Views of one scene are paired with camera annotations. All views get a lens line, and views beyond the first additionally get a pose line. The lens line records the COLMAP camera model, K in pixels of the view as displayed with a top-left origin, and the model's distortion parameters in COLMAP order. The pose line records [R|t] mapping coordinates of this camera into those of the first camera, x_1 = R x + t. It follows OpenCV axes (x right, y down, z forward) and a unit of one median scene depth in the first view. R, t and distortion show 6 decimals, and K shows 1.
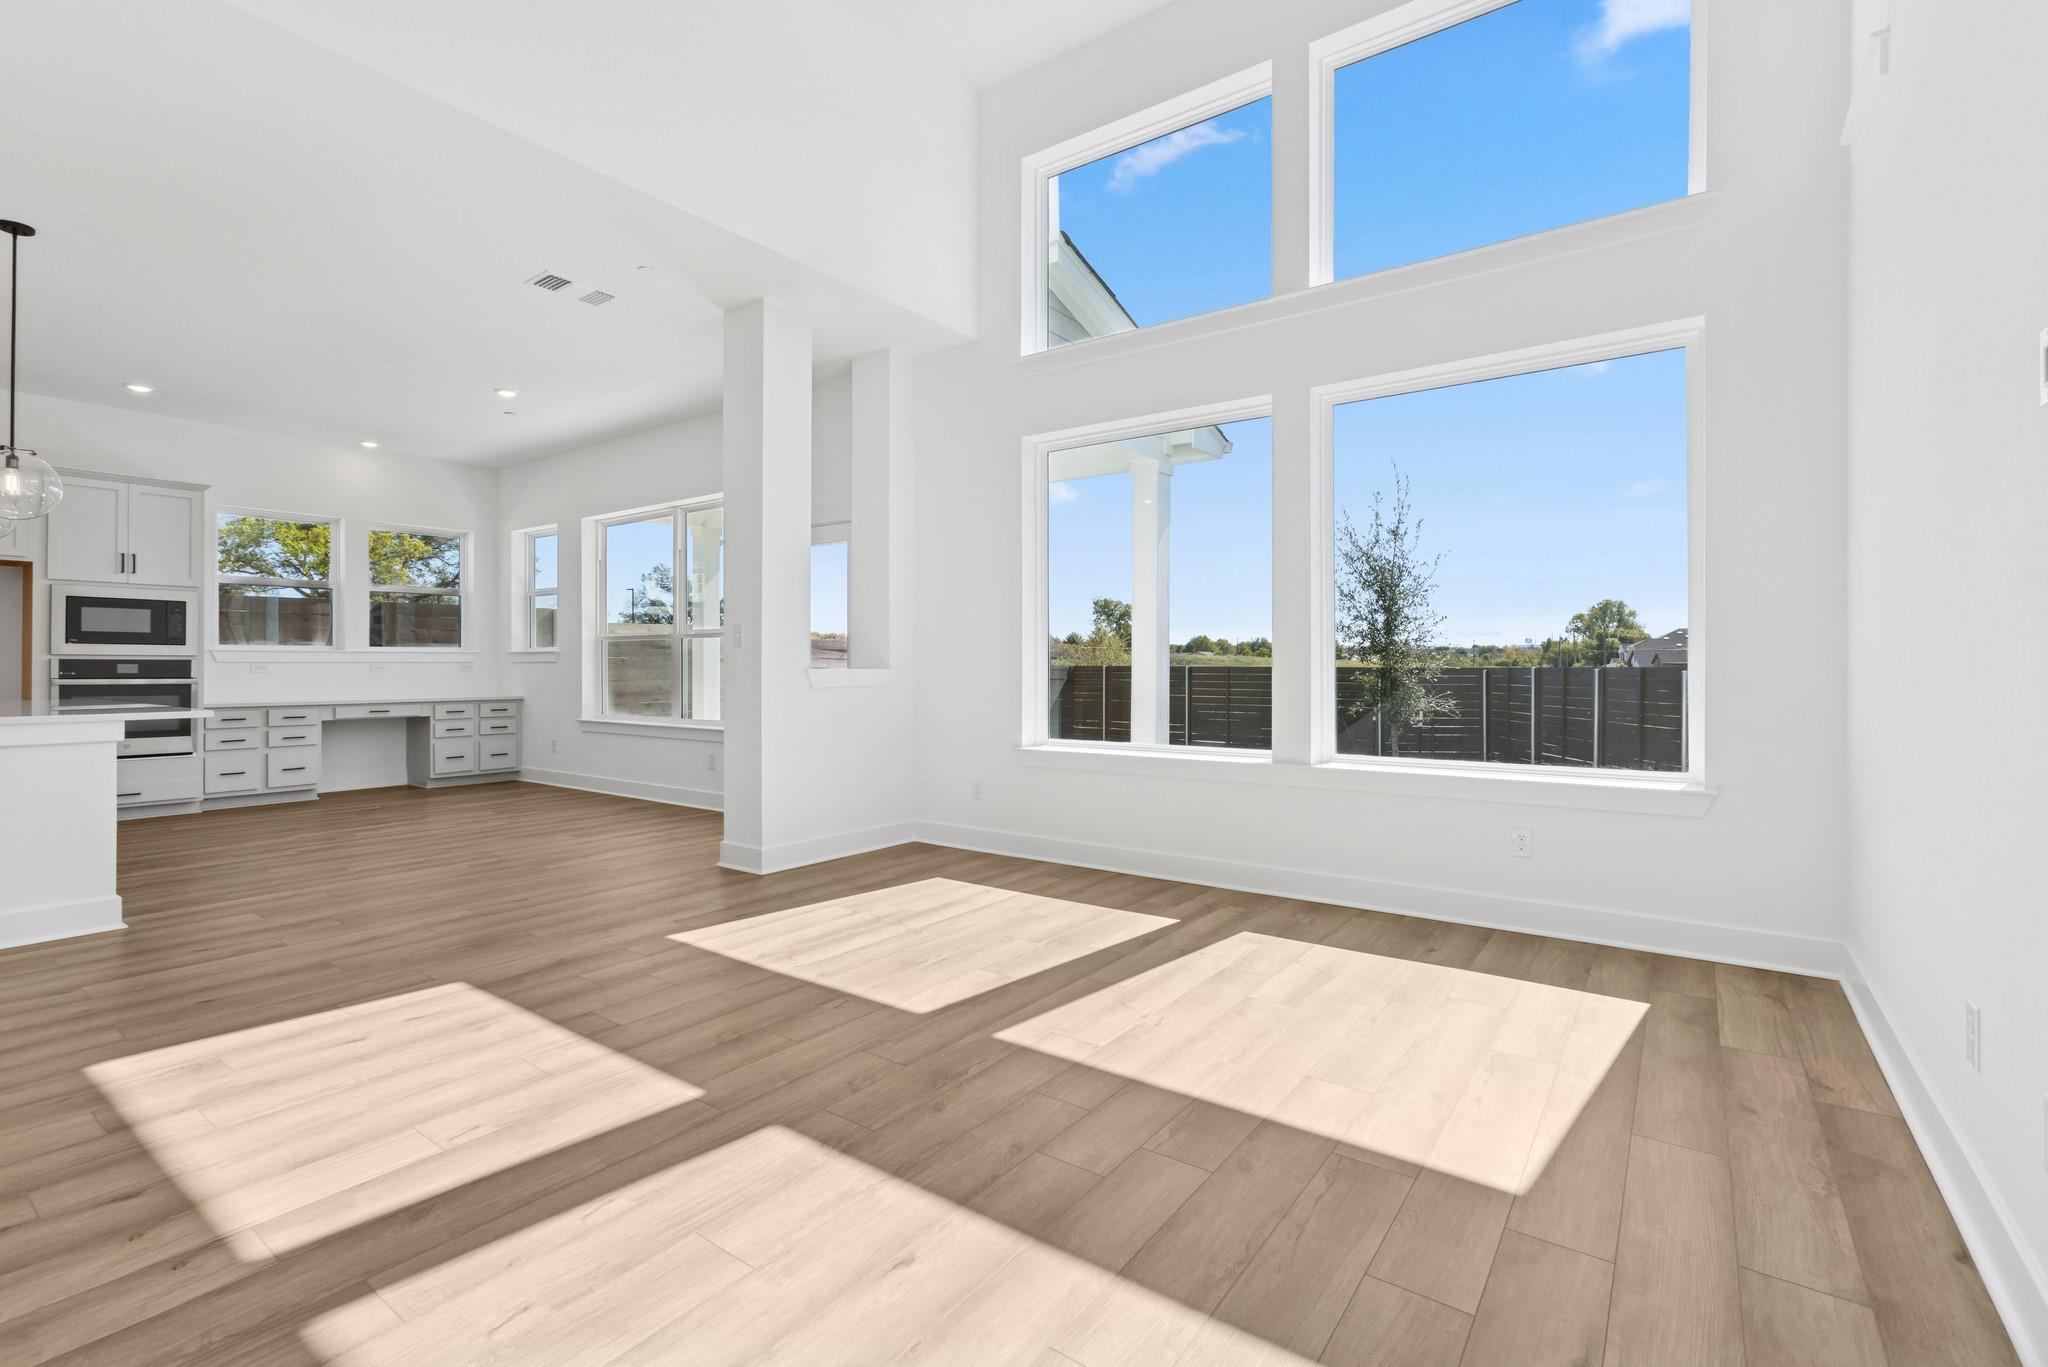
lens RADIAL K [[911.1, 0, 1032.8], [0, 911.1, 671.4], [0, 0, 1]] dist [0.007493, 0.000762]
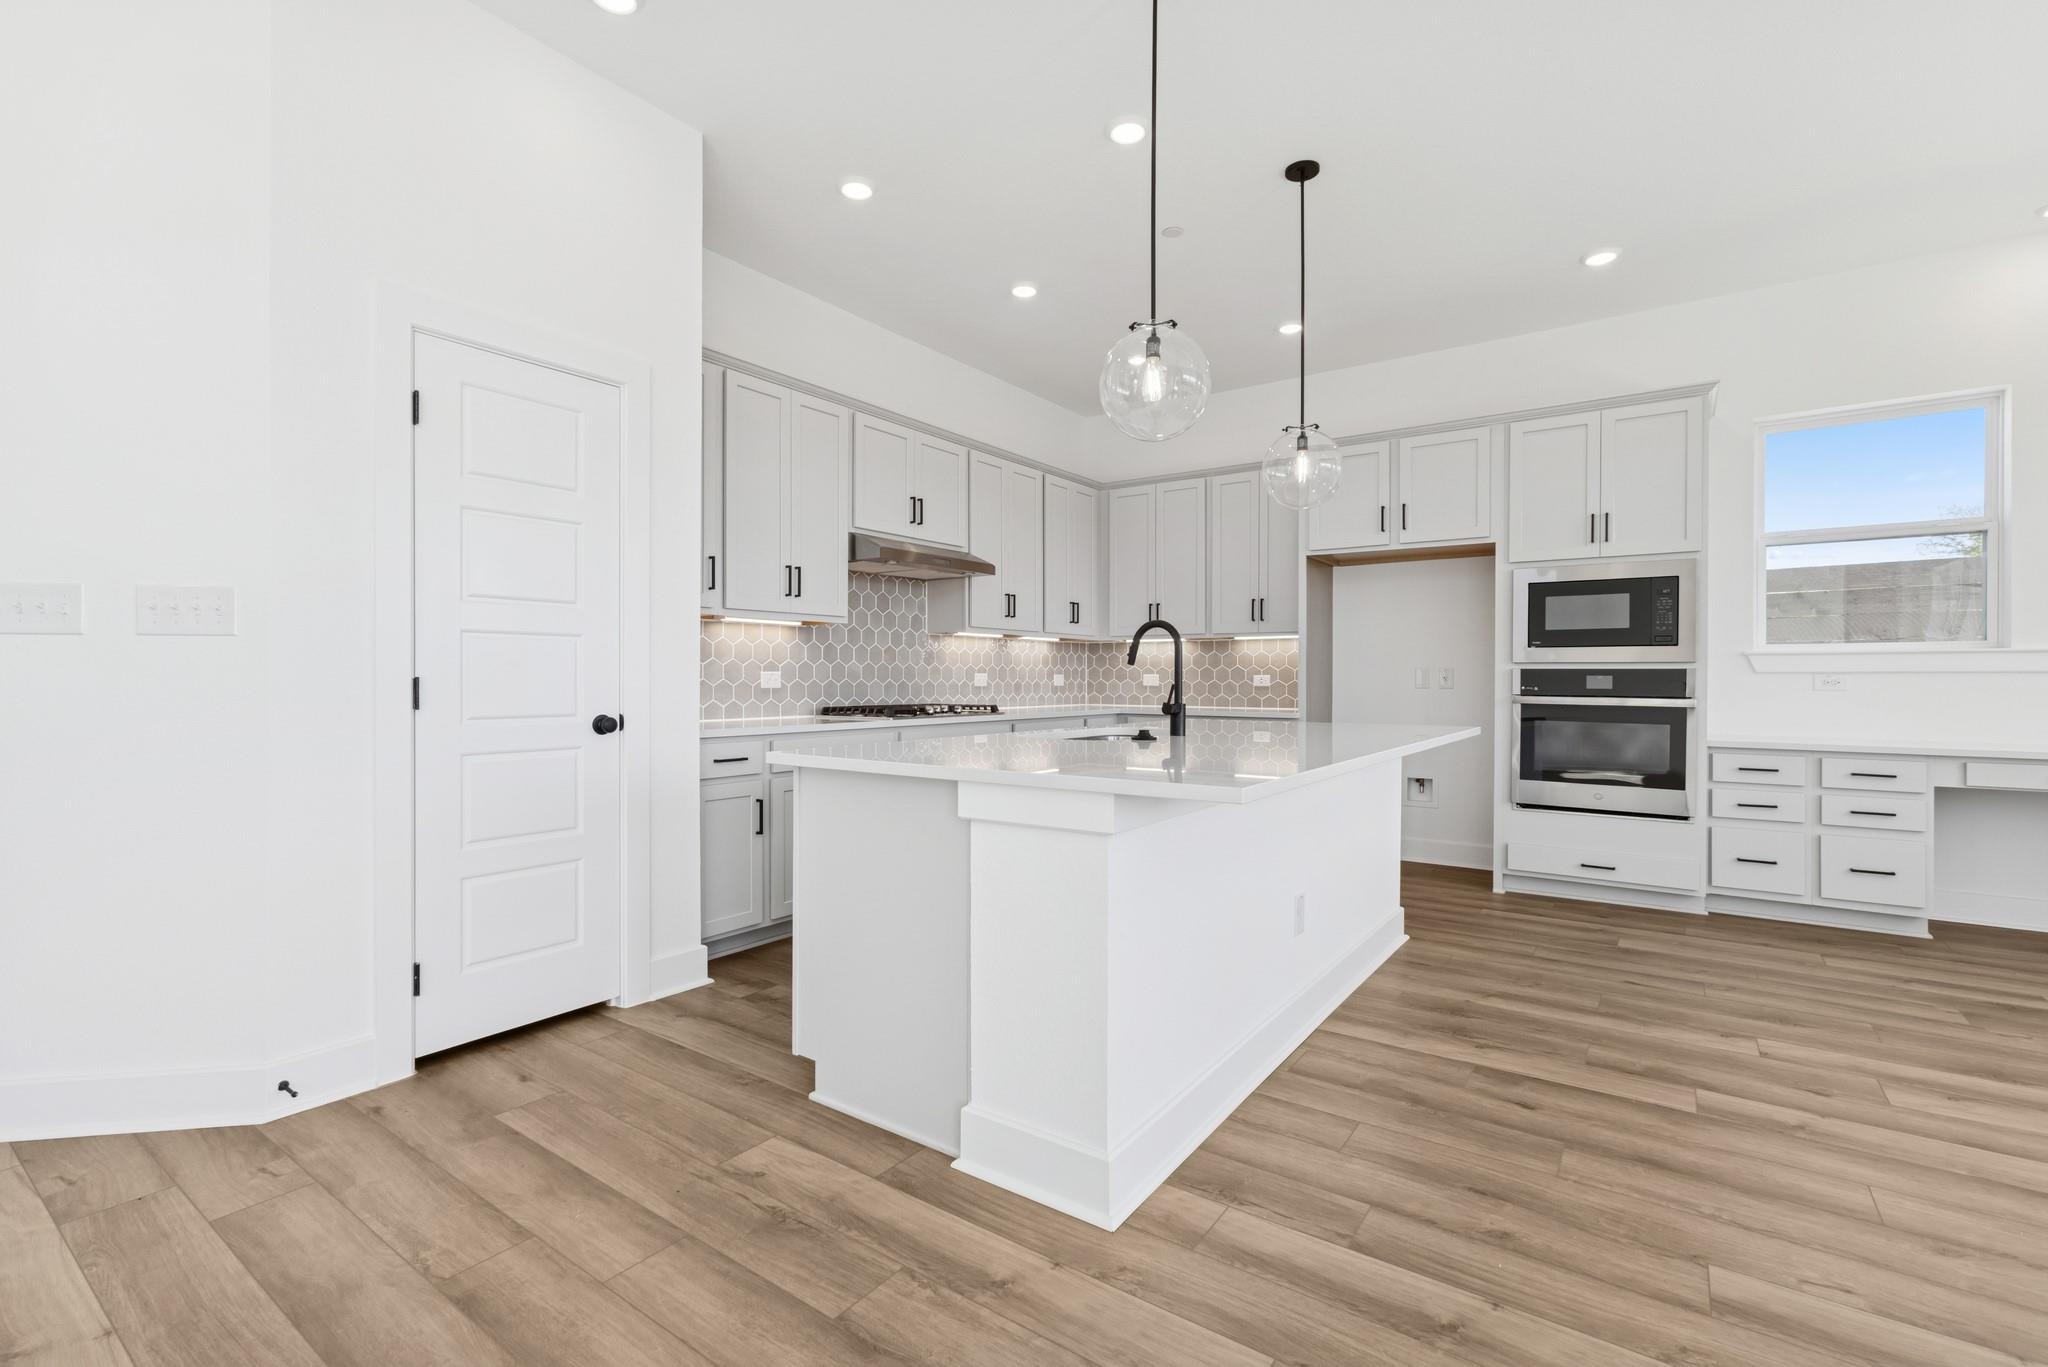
lens RADIAL K [[911.1, 0, 1012.0], [0, 911.1, 674.9], [0, 0, 1]] dist [0.007493, 0.000762]
pose [[-0.003572, -0.002209, -0.999991, -0.299366], [-0.007977, 0.999966, -0.002181, -0.003493], [0.999962, 0.007969, -0.003590, 0.556514]]
